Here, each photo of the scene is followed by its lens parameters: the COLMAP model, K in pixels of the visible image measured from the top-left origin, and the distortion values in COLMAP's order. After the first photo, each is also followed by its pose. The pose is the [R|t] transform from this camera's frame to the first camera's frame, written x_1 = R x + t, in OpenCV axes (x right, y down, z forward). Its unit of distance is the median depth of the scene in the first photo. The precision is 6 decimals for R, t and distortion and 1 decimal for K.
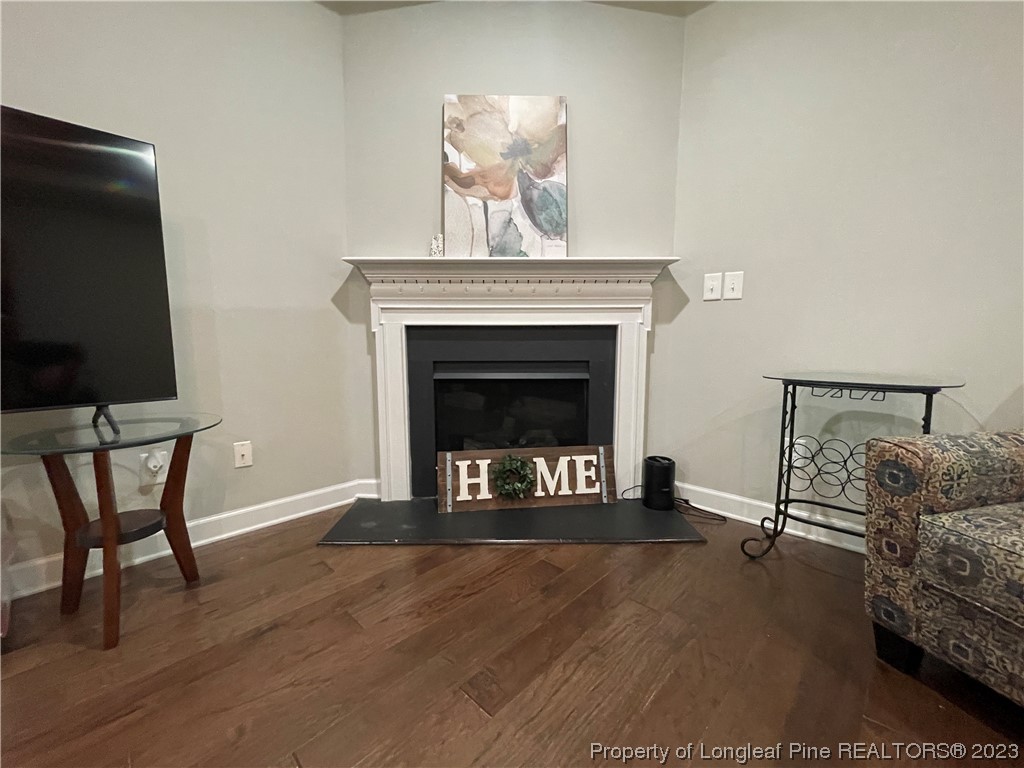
lens RADIAL K [[418.2, 0, 510.8], [0, 418.2, 384.1], [0, 0, 1]] dist [-0.000465, 0.000103]
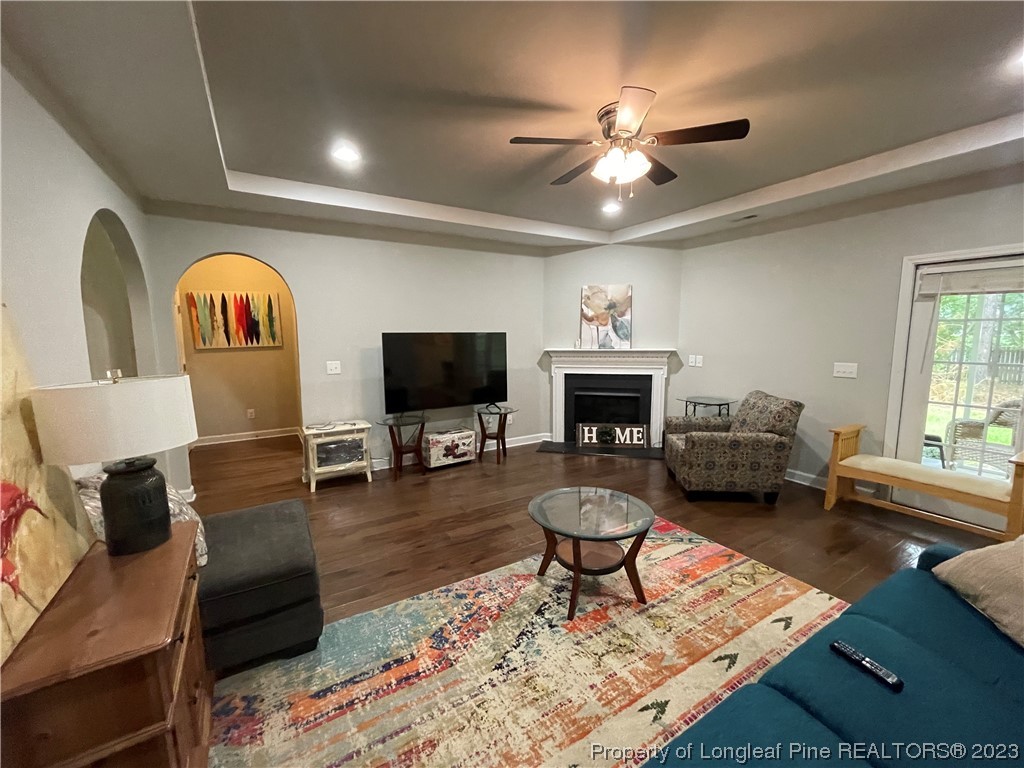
lens RADIAL K [[418.2, 0, 510.8], [0, 418.2, 384.1], [0, 0, 1]] dist [-0.000465, 0.000103]
pose [[0.967747, 0.024633, -0.250716, 0.074160], [-0.019399, 0.999540, 0.023324, -0.131359], [0.251175, -0.017708, 0.967780, -1.594708]]
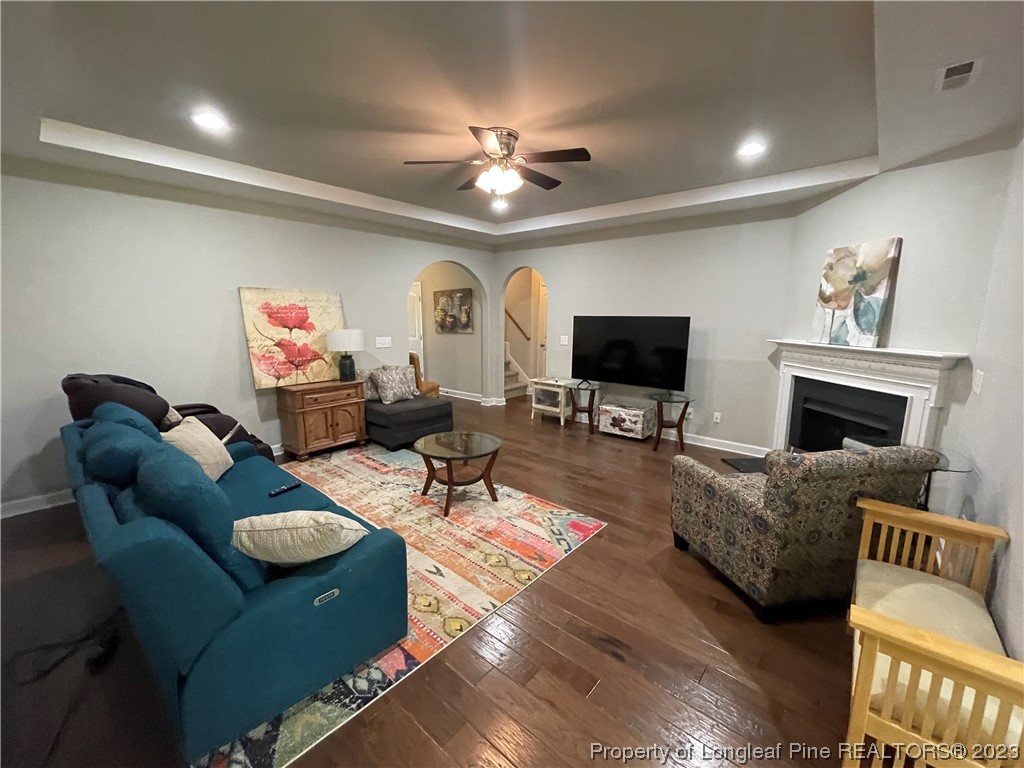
lens RADIAL K [[418.2, 0, 510.8], [0, 418.2, 384.1], [0, 0, 1]] dist [-0.000465, 0.000103]
pose [[0.053574, 0.166633, -0.984562, 1.551913], [-0.107409, 0.981220, 0.160223, -0.269541], [0.992770, 0.097168, 0.070465, -0.383844]]
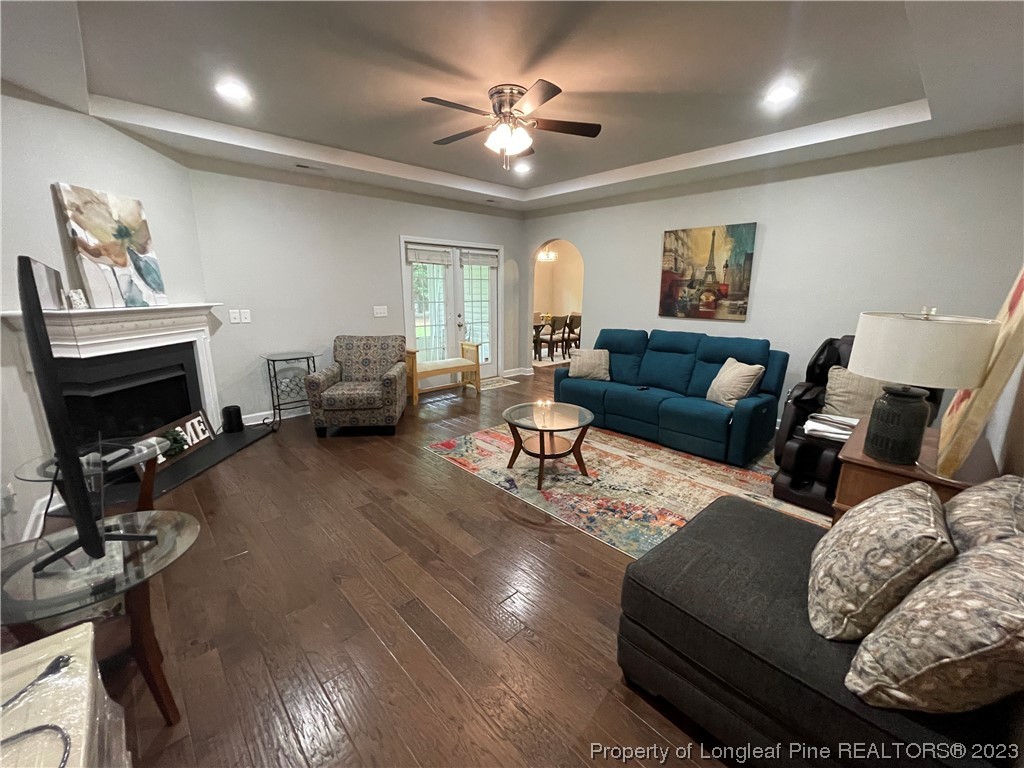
lens RADIAL K [[414.2, 0, 511.5], [0, 414.2, 385.8], [0, 0, 1]] dist [0.000049, 0.000166]
pose [[0.049909, -0.226352, 0.972766, -1.448502], [0.098013, 0.970389, 0.220770, -0.216182], [-0.993933, 0.084326, 0.070617, -0.432278]]
